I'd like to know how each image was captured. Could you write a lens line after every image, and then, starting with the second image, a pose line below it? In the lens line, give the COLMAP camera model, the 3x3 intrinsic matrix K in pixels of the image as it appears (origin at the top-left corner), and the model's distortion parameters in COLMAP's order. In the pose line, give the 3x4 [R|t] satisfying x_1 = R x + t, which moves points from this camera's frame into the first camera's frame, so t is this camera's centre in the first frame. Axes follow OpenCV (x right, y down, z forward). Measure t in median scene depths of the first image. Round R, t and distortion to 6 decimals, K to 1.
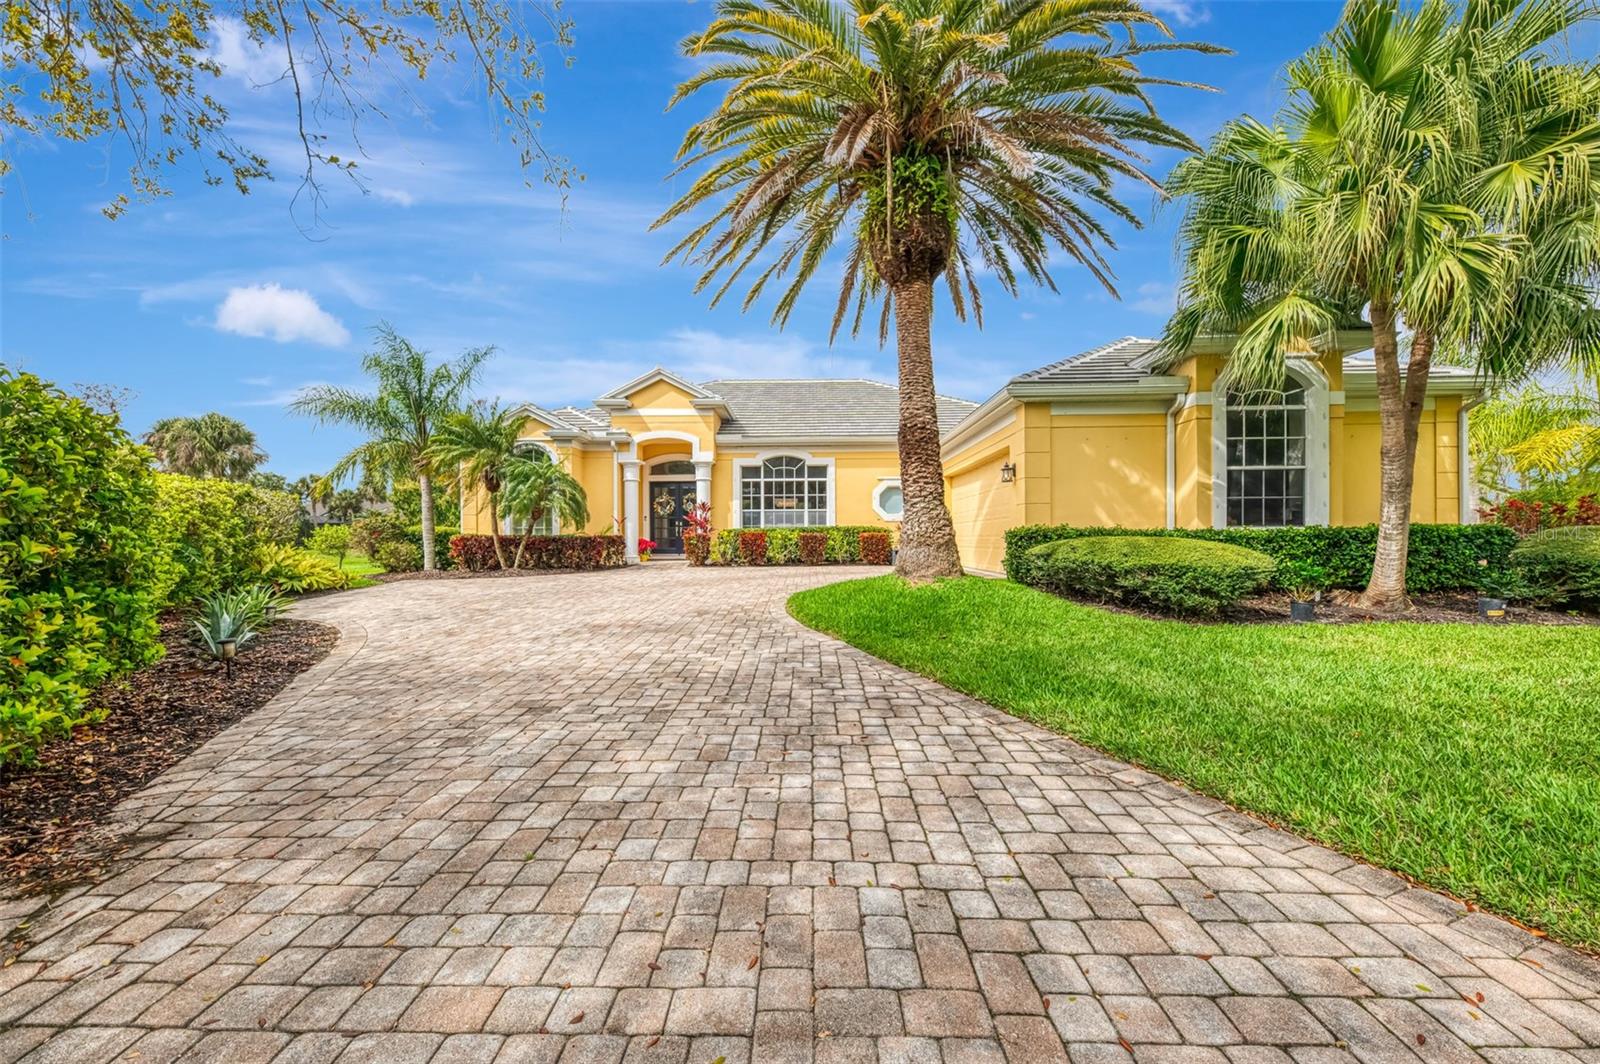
lens RADIAL K [[594.1, 0, 800.0], [0, 594.1, 532.0], [0, 0, 1]] dist [0.000126, 0.000000]
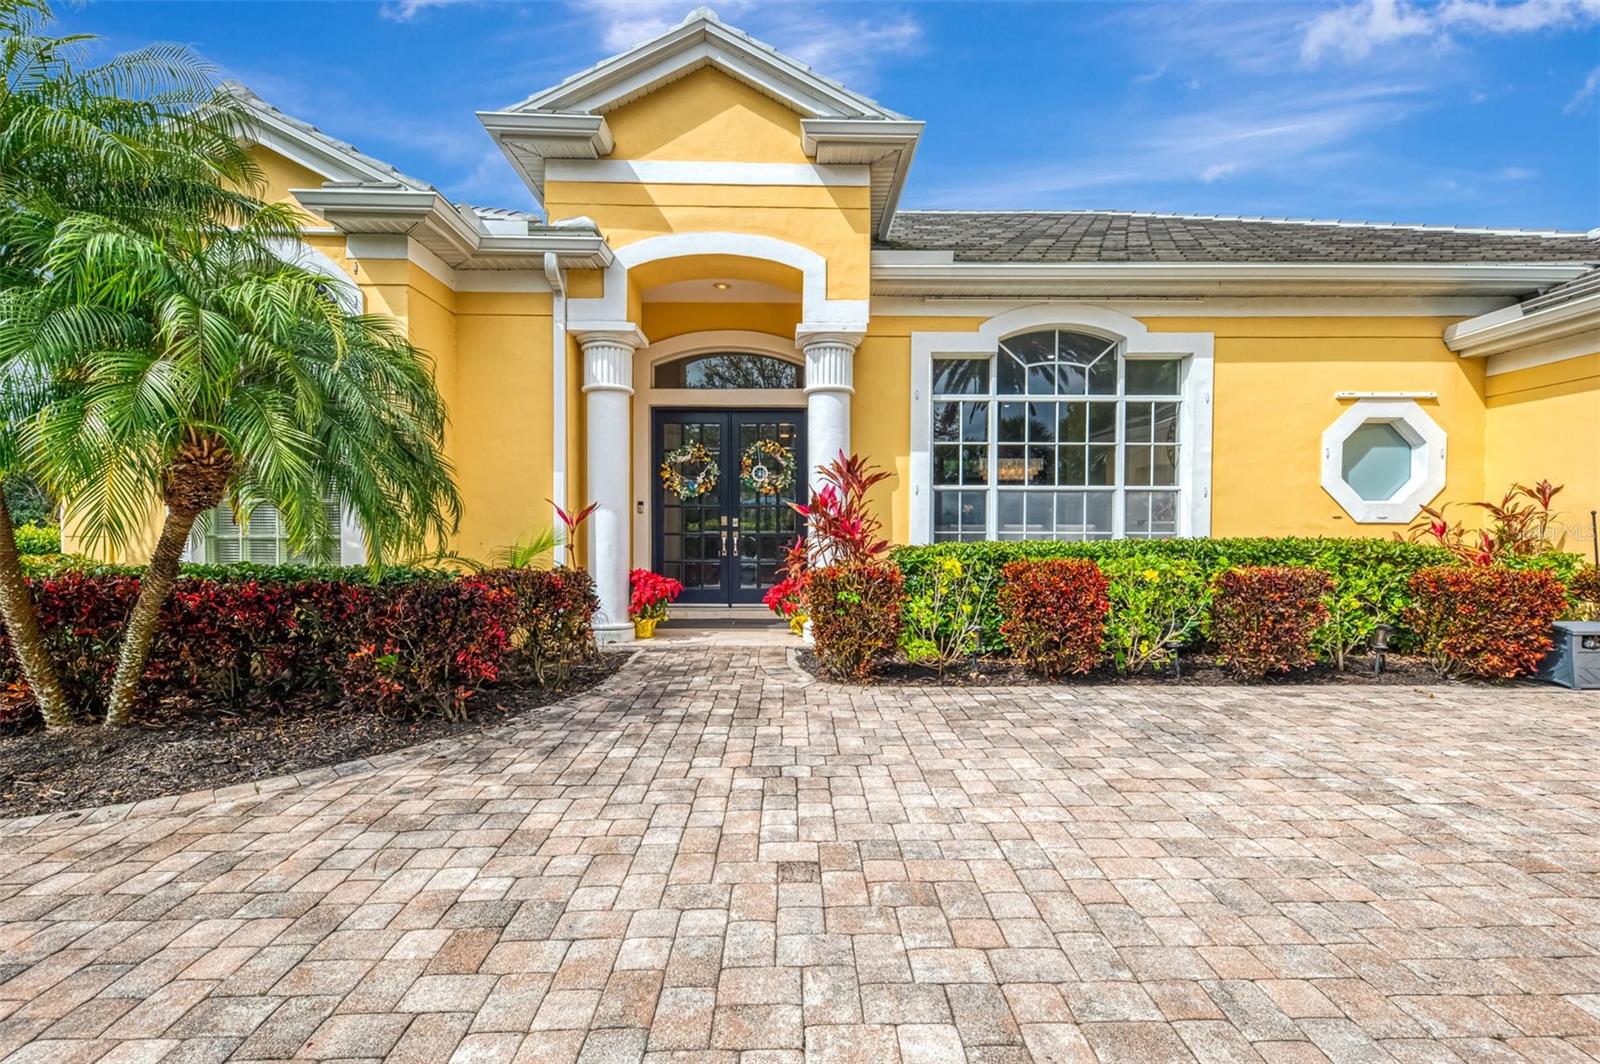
lens RADIAL K [[703.4, 0, 794.1], [0, 703.4, 537.4], [0, 0, 1]] dist [0.014874, -0.000196]
pose [[0.999418, 0.008305, 0.033082, -0.193869], [-0.009011, 0.999734, 0.021245, -0.015728], [-0.032897, -0.021531, 0.999227, 0.609789]]
